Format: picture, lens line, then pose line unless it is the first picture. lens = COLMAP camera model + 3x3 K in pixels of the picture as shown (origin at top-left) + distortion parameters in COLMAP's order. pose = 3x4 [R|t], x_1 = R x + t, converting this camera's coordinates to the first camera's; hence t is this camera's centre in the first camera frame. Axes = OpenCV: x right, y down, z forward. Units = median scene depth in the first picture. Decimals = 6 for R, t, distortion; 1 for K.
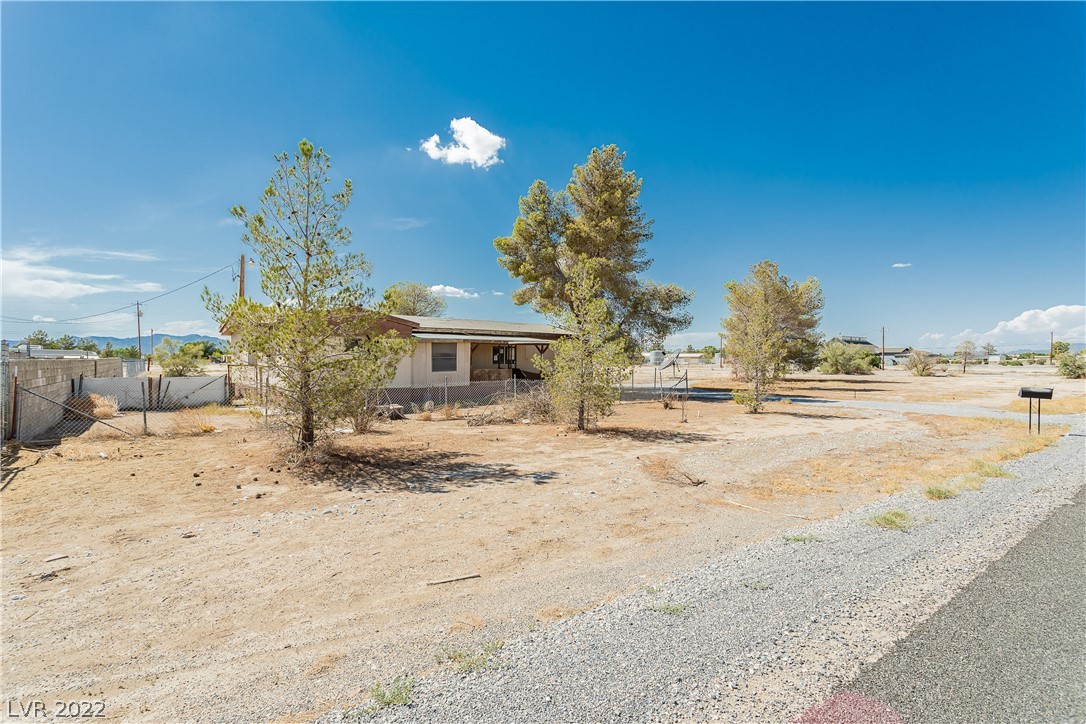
lens RADIAL K [[509.1, 0, 548.0], [0, 509.1, 367.9], [0, 0, 1]] dist [0.000515, 0.000771]
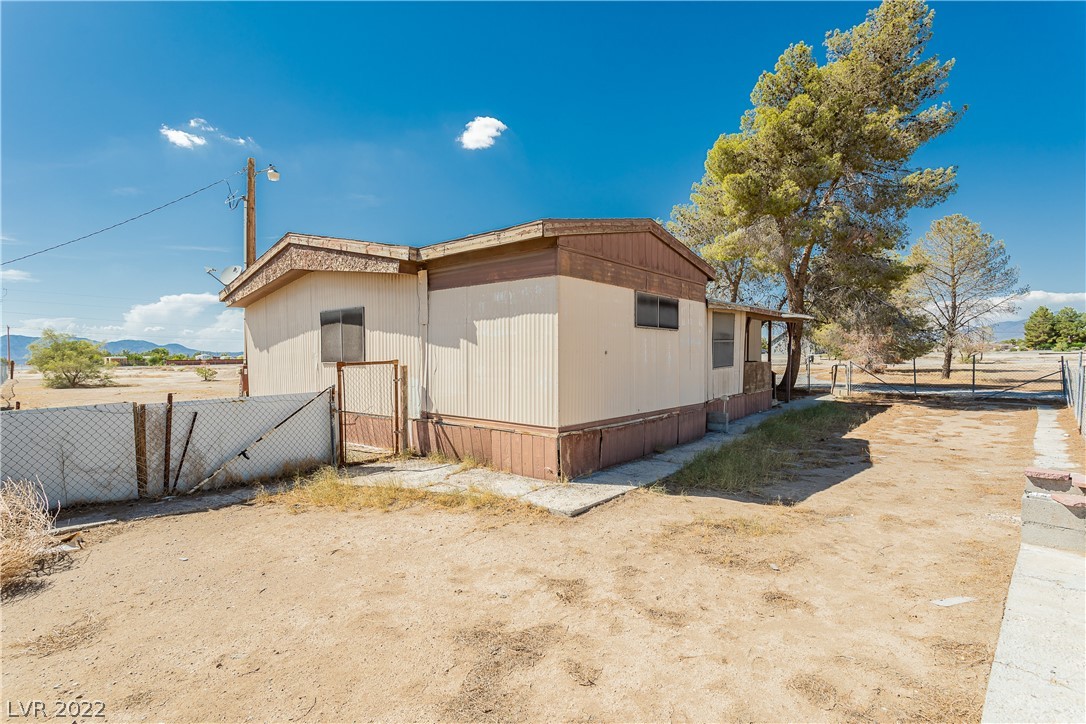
lens RADIAL K [[509.1, 0, 548.0], [0, 509.1, 367.9], [0, 0, 1]] dist [0.000515, 0.000771]
pose [[0.988929, -0.016142, 0.147507, -0.423644], [0.015727, 0.999868, 0.003980, -0.000914], [-0.147552, -0.001616, 0.989053, 0.473145]]
